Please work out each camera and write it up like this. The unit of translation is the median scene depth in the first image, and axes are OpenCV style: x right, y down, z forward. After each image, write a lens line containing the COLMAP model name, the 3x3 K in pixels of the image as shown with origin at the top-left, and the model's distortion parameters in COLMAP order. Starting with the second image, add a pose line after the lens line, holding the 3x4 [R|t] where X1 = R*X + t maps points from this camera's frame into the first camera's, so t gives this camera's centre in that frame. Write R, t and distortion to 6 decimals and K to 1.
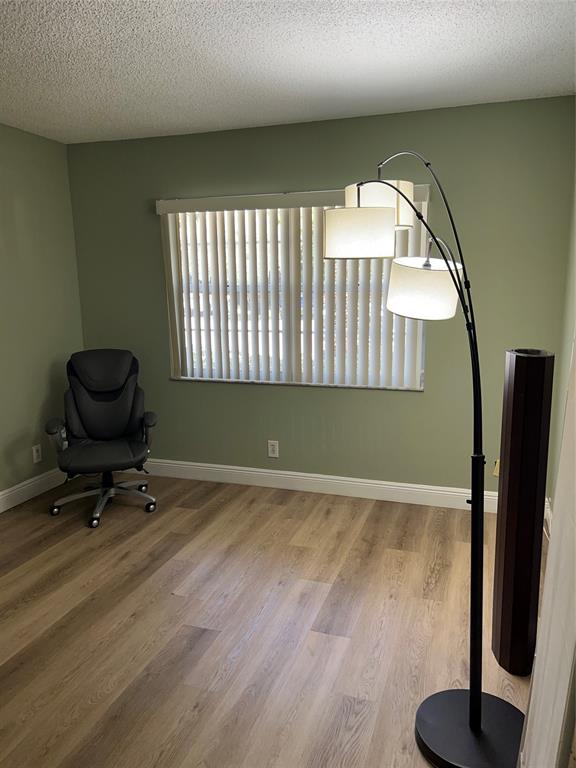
lens RADIAL K [[582.5, 0, 296.9], [0, 582.5, 382.8], [0, 0, 1]] dist [0.127881, -0.283418]
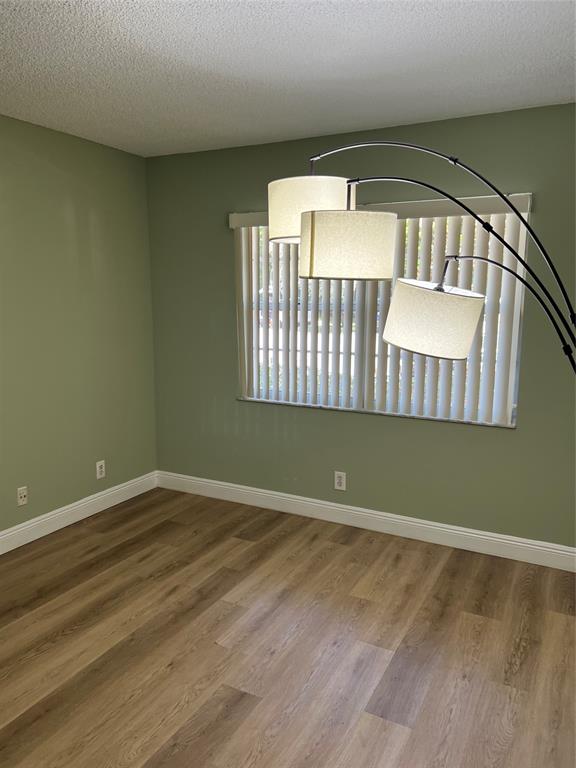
lens RADIAL K [[575.2, 0, 290.3], [0, 575.2, 381.7], [0, 0, 1]] dist [0.054907, -0.060960]
pose [[0.986098, 0.040673, -0.161111, 0.025583], [-0.043550, 0.998948, -0.014365, -0.030748], [0.160357, 0.021181, 0.986832, 0.106924]]
